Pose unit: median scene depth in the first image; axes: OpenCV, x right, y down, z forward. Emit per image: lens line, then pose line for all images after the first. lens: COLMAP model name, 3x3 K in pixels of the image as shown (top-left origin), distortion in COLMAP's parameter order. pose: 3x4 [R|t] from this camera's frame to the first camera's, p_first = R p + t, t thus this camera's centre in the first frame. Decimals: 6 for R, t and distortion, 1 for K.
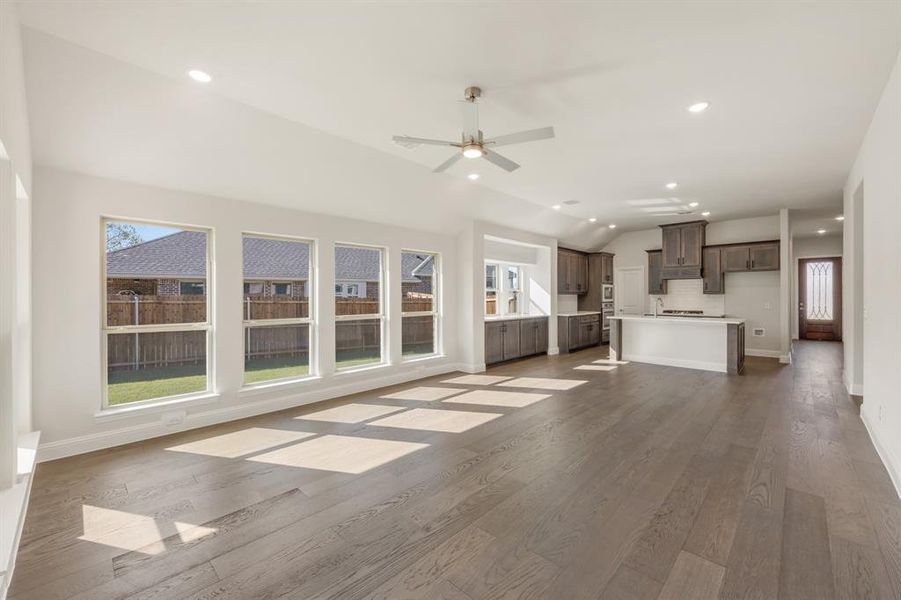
lens RADIAL K [[364.6, 0, 452.8], [0, 364.6, 296.3], [0, 0, 1]] dist [0.000239, 0.000718]
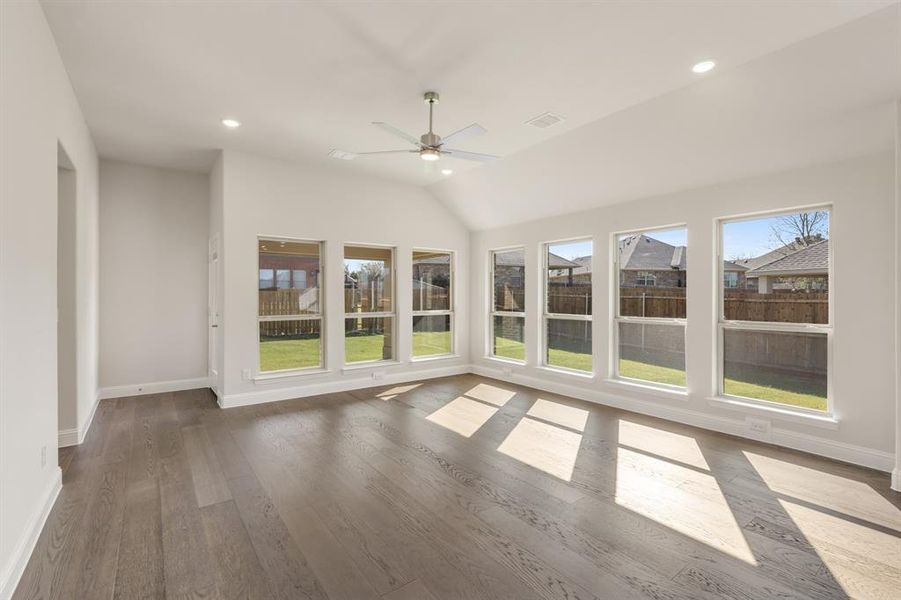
lens RADIAL K [[403.8, 0, 452.6], [0, 403.8, 300.1], [0, 0, 1]] dist [0.001454, 0.000188]
pose [[-0.152519, 0.016855, -0.988157, 0.421660], [0.000864, 0.999856, 0.016921, -0.001792], [0.988300, 0.001727, -0.152511, 0.442033]]
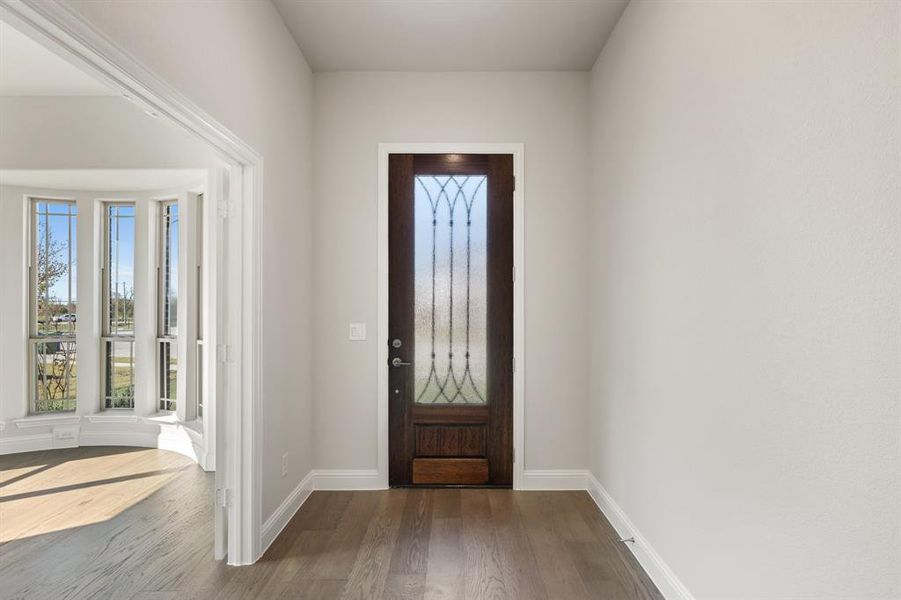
lens RADIAL K [[364.6, 0, 447.7], [0, 364.6, 307.6], [0, 0, 1]] dist [0.000239, 0.000718]
pose [[0.708378, 0.004271, 0.705820, 1.067970], [-0.004006, 0.999990, -0.002030, -0.002132], [-0.705822, -0.001389, 0.708388, 1.064940]]
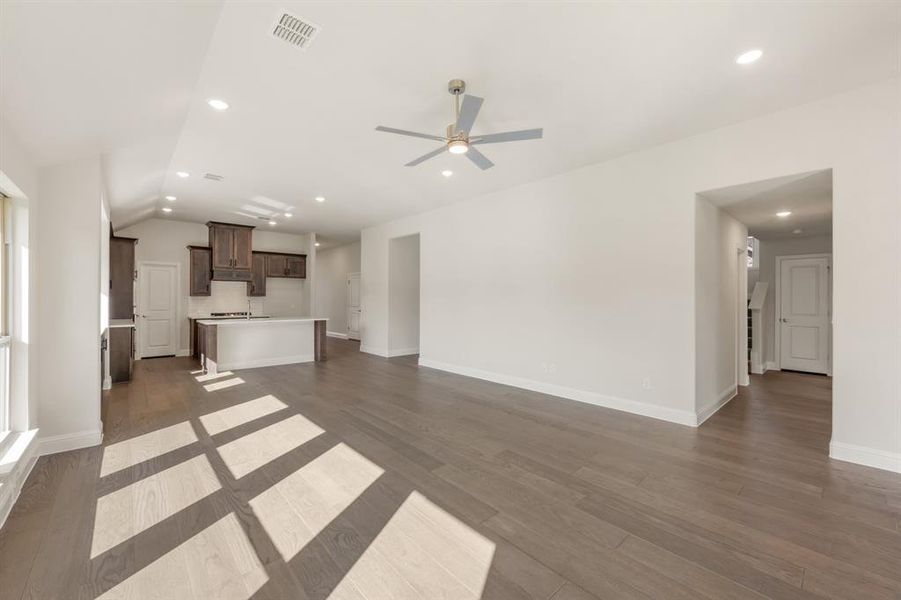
lens RADIAL K [[364.6, 0, 457.5], [0, 364.6, 296.5], [0, 0, 1]] dist [0.000239, 0.000718]
pose [[0.067046, 0.007201, 0.997724, -0.325524], [-0.002874, 0.999971, -0.007024, 0.000794], [-0.997746, -0.002397, 0.067065, 0.336770]]
